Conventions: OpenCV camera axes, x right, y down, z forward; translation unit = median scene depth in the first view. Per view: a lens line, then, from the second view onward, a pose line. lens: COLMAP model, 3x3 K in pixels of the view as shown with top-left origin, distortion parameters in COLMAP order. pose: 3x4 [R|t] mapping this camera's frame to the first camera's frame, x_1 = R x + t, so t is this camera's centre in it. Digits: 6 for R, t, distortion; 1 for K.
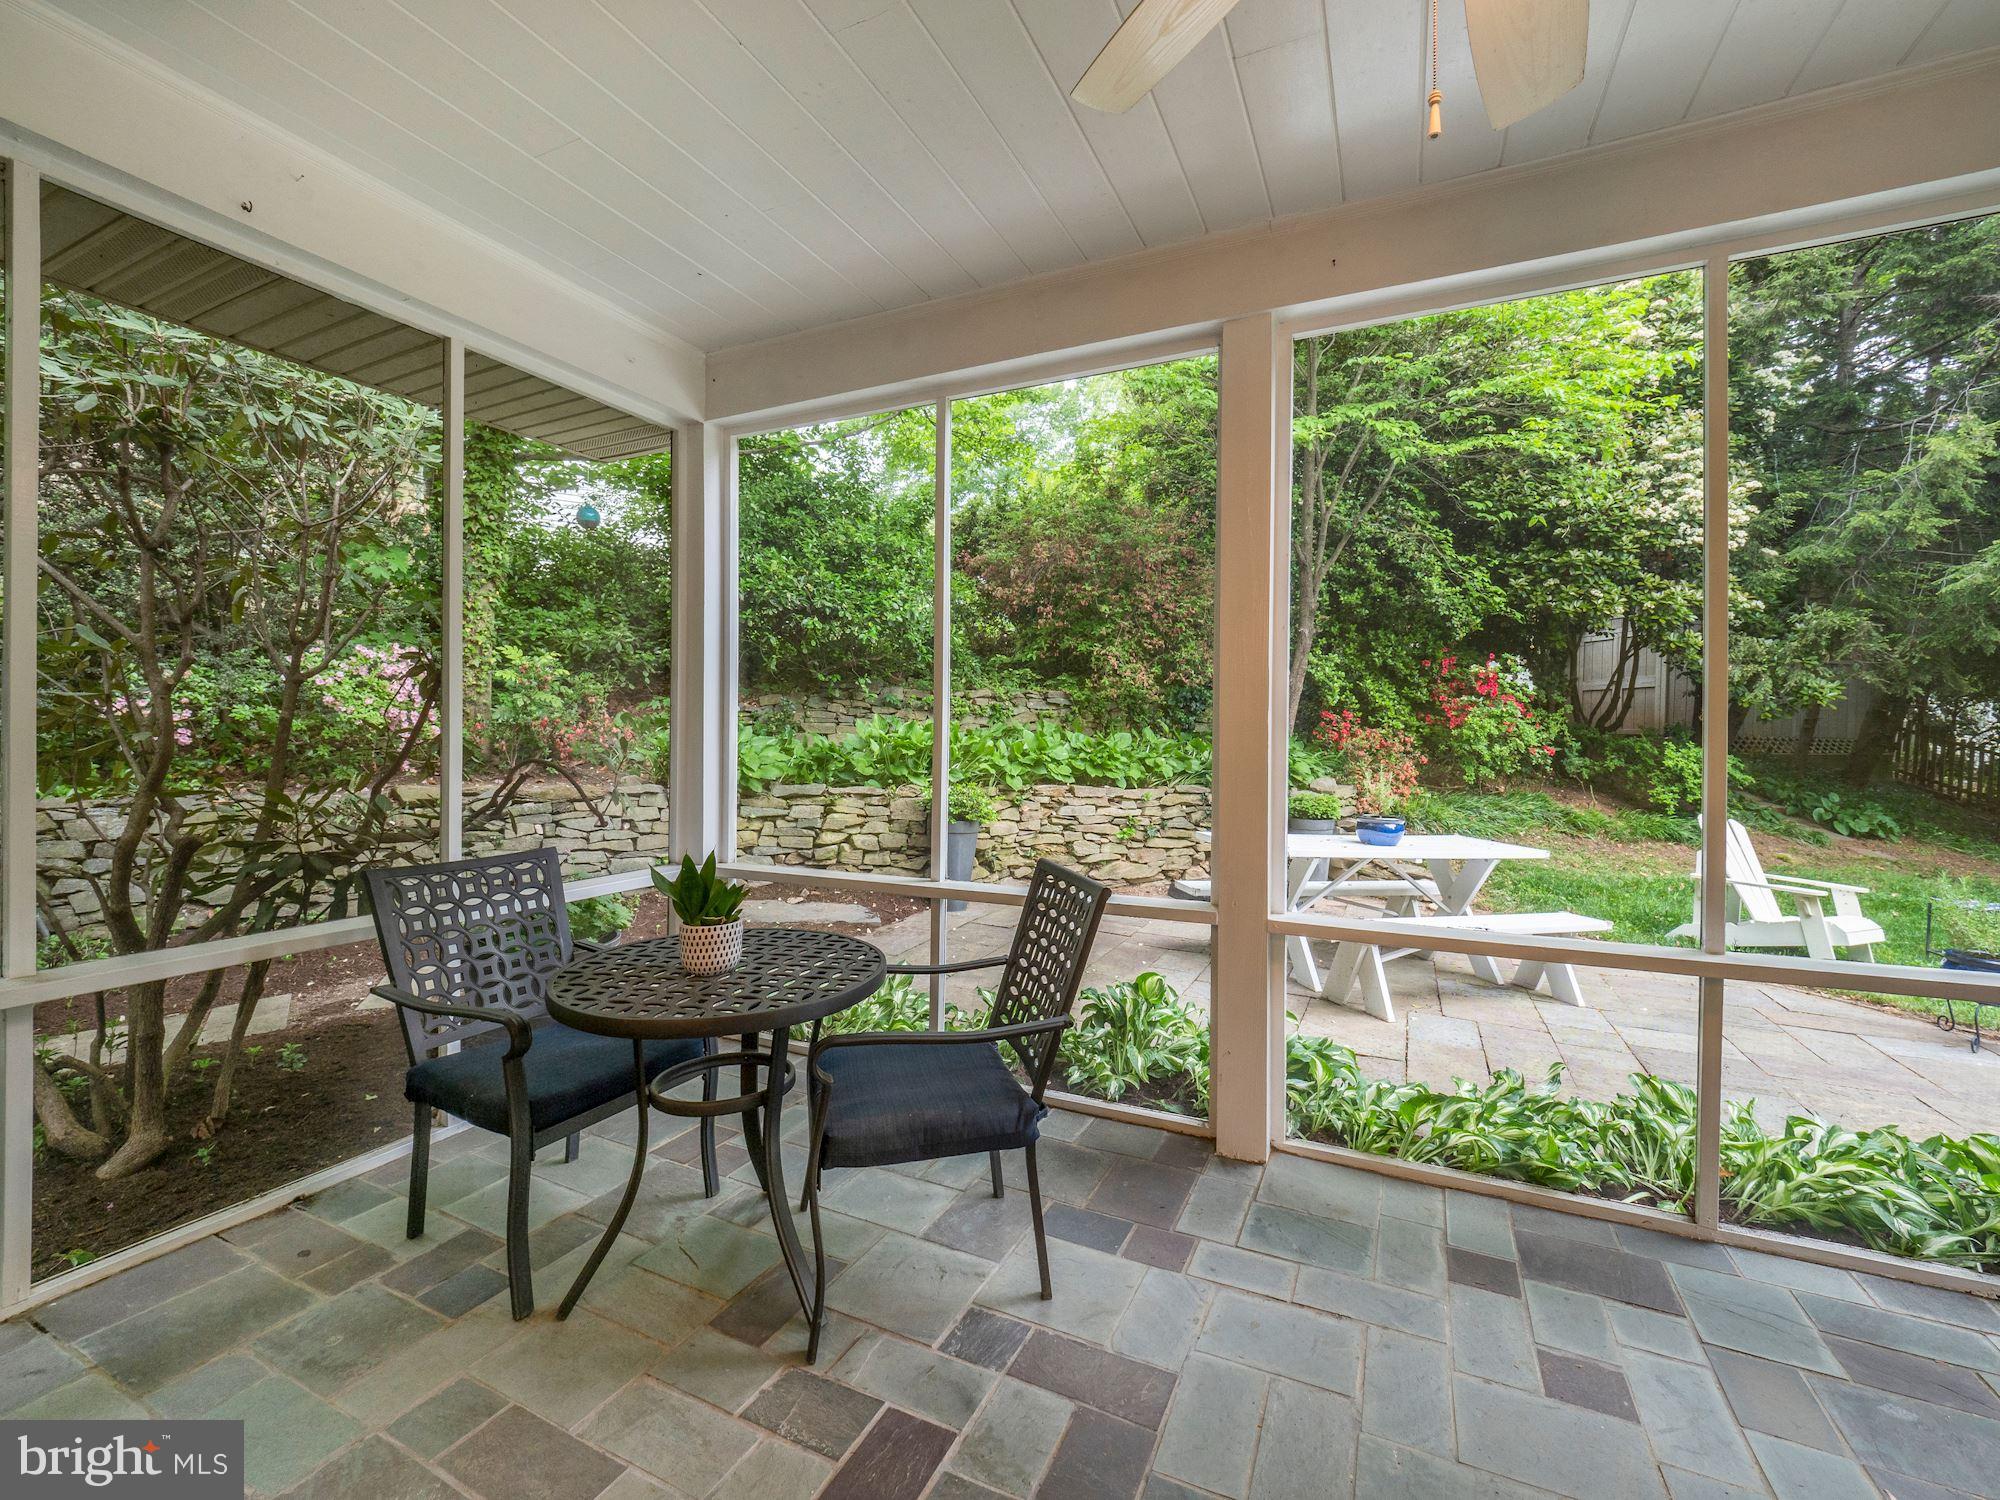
lens RADIAL K [[833.8, 0, 1002.6], [0, 833.8, 742.0], [0, 0, 1]] dist [-0.014851, 0.002002]
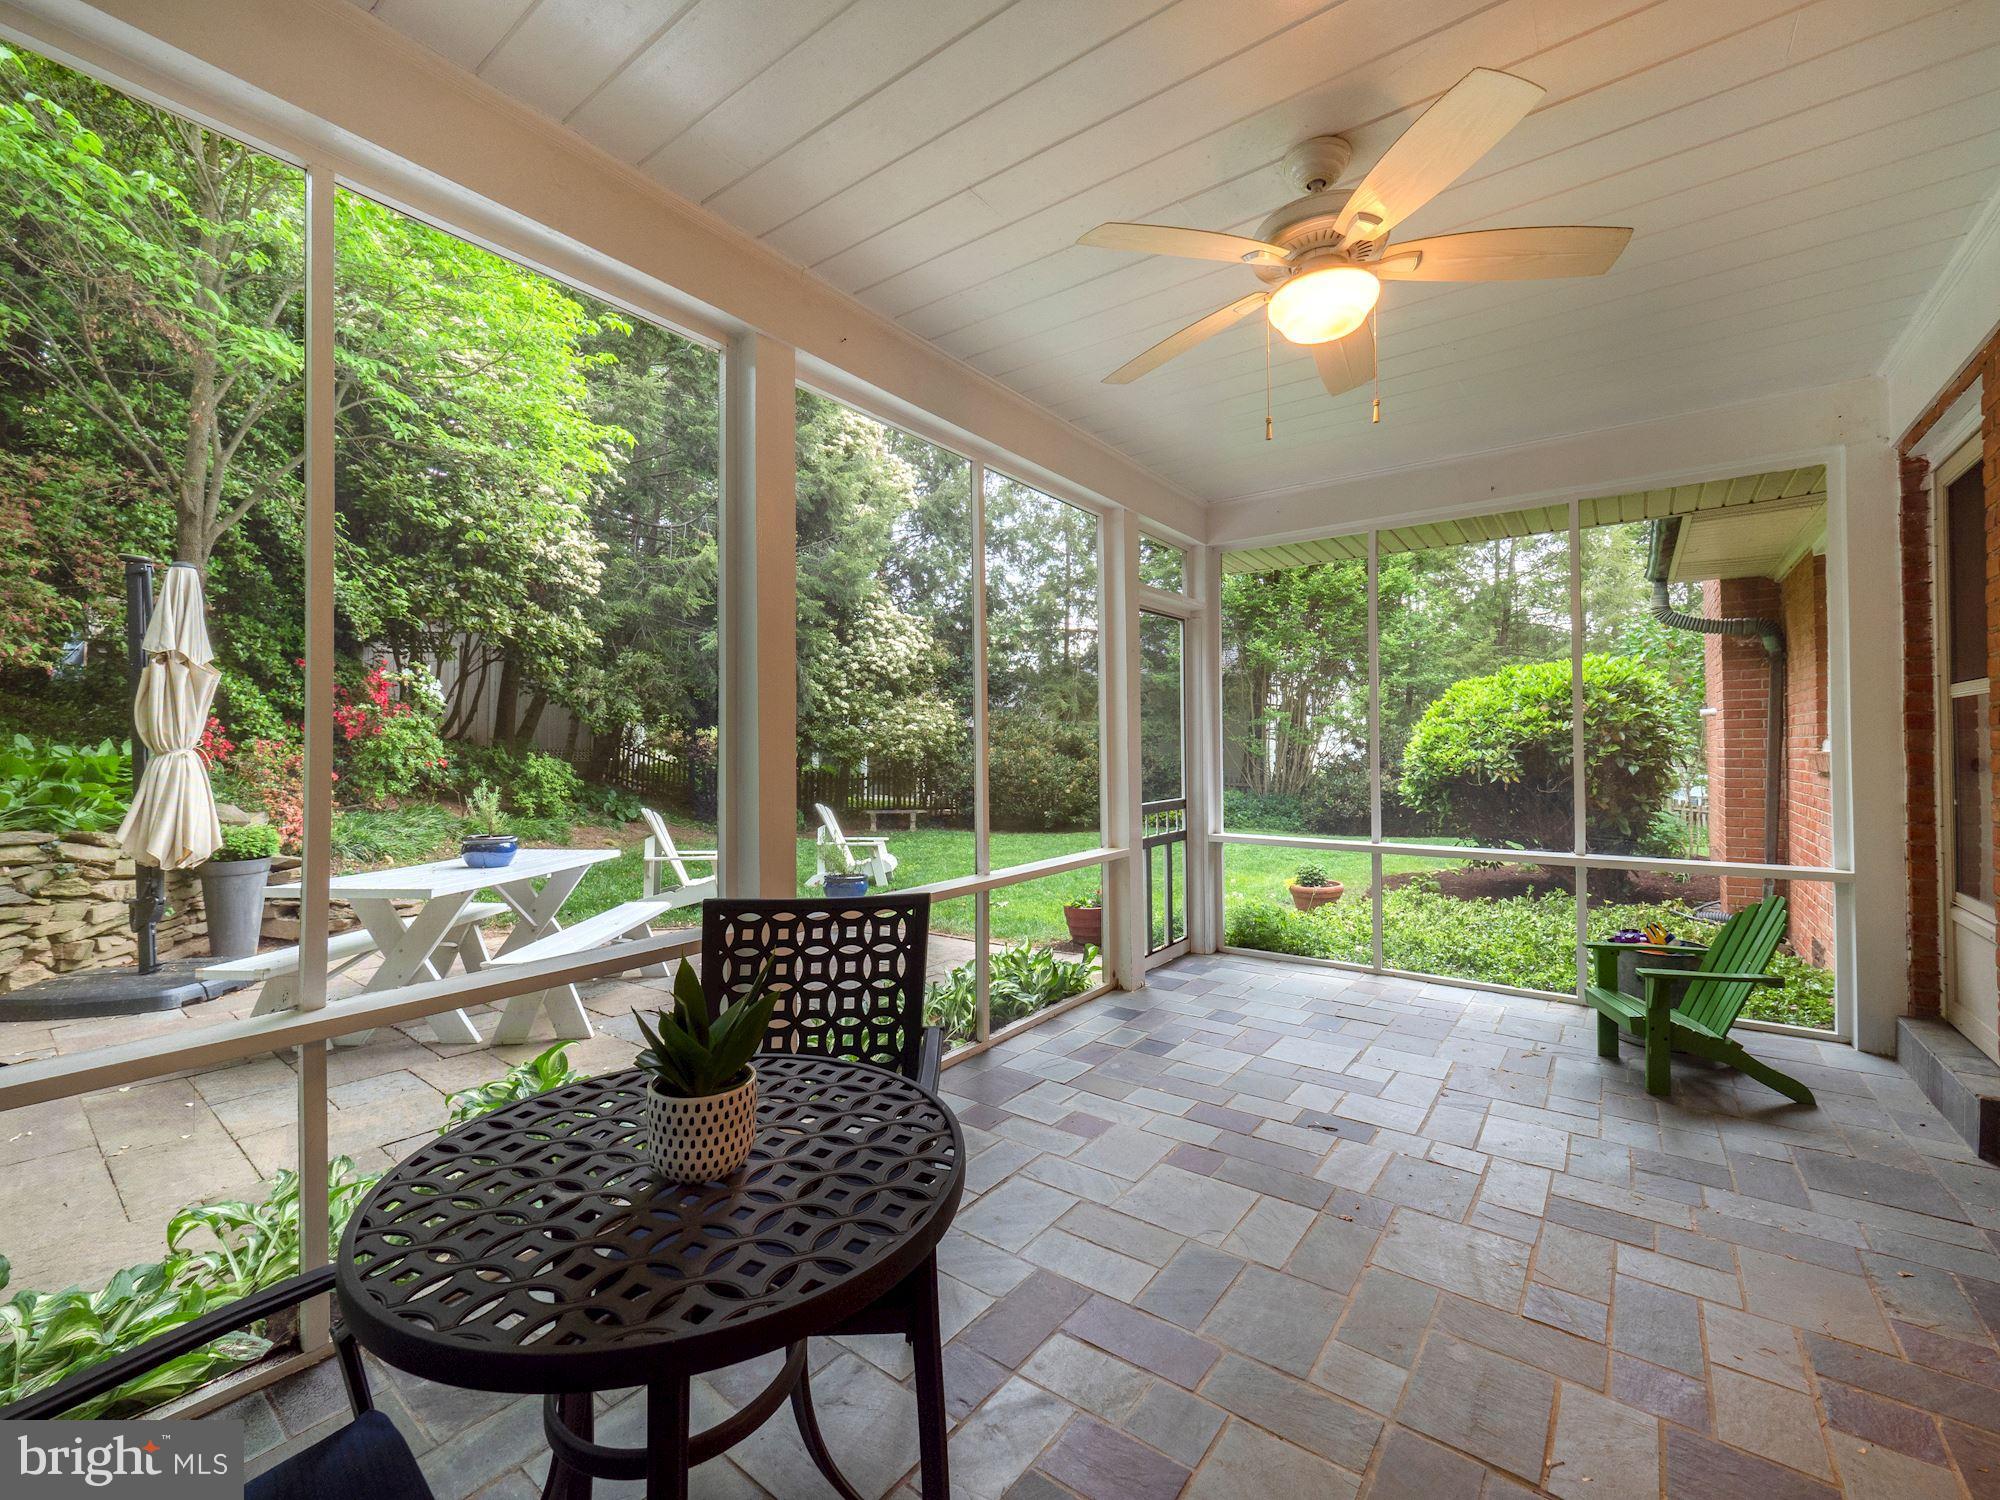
lens RADIAL K [[833.8, 0, 998.4], [0, 833.8, 744.8], [0, 0, 1]] dist [-0.014851, 0.002002]
pose [[0.204807, -0.001274, 0.978801, -0.221369], [0.011865, 0.999929, -0.001181, -0.002072], [-0.978730, 0.011856, 0.204808, 0.176165]]
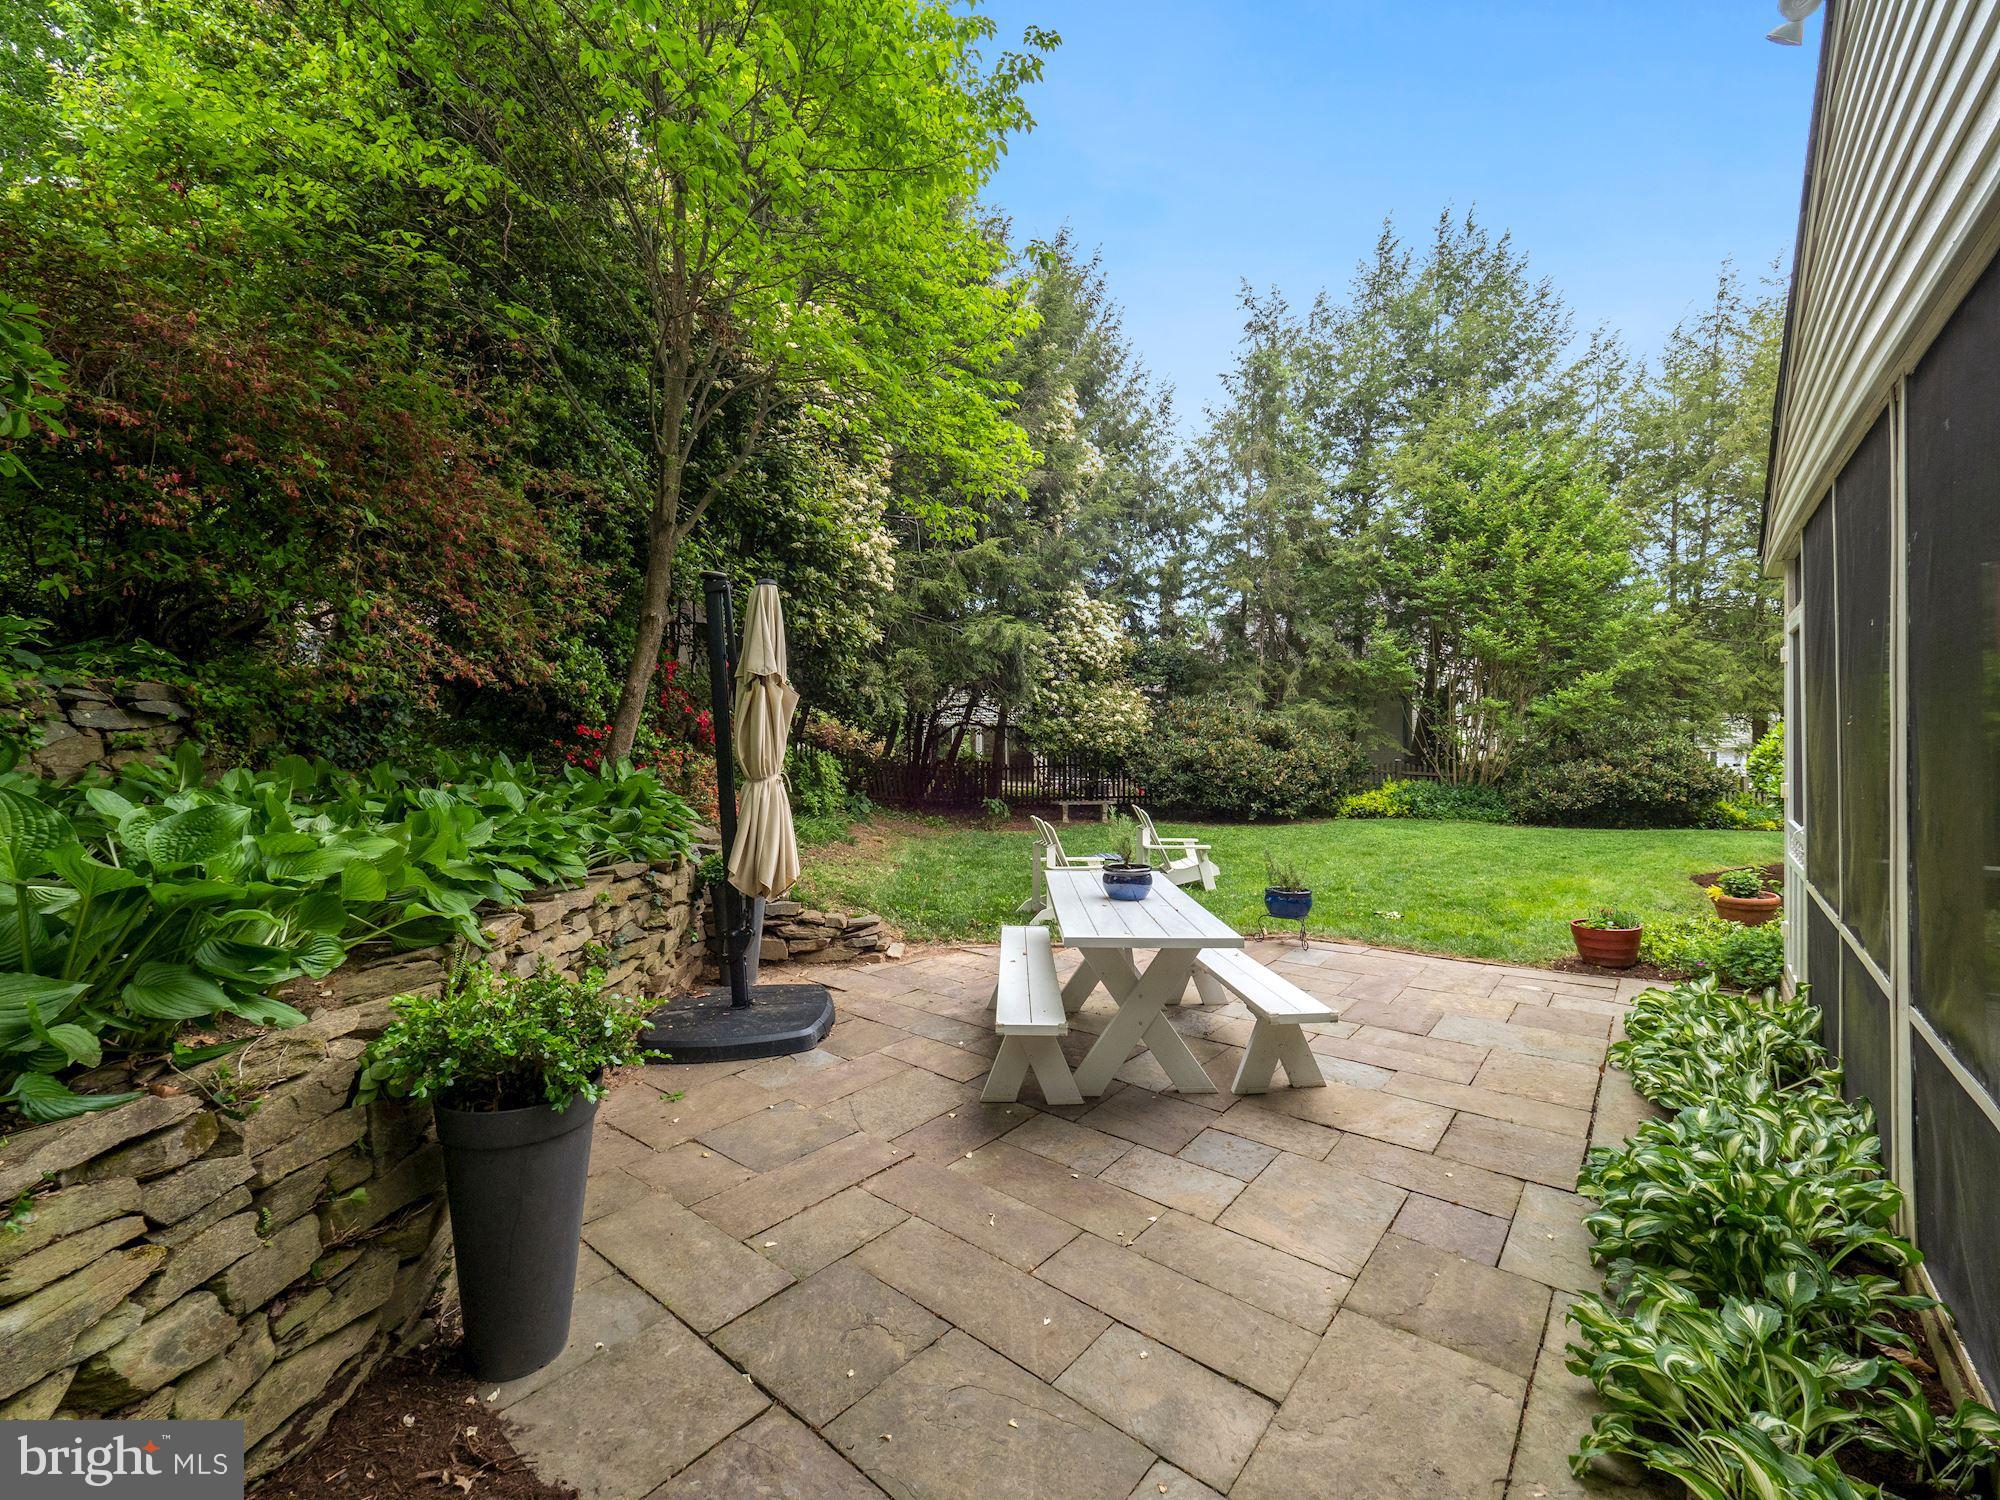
lens RADIAL K [[833.8, 0, 984.3], [0, 833.8, 730.3], [0, 0, 1]] dist [-0.014851, 0.002002]
pose [[0.240185, -0.012561, 0.970646, -0.291943], [0.014472, 0.999851, 0.009358, -0.044857], [-0.970619, 0.011799, 0.240331, 0.637386]]
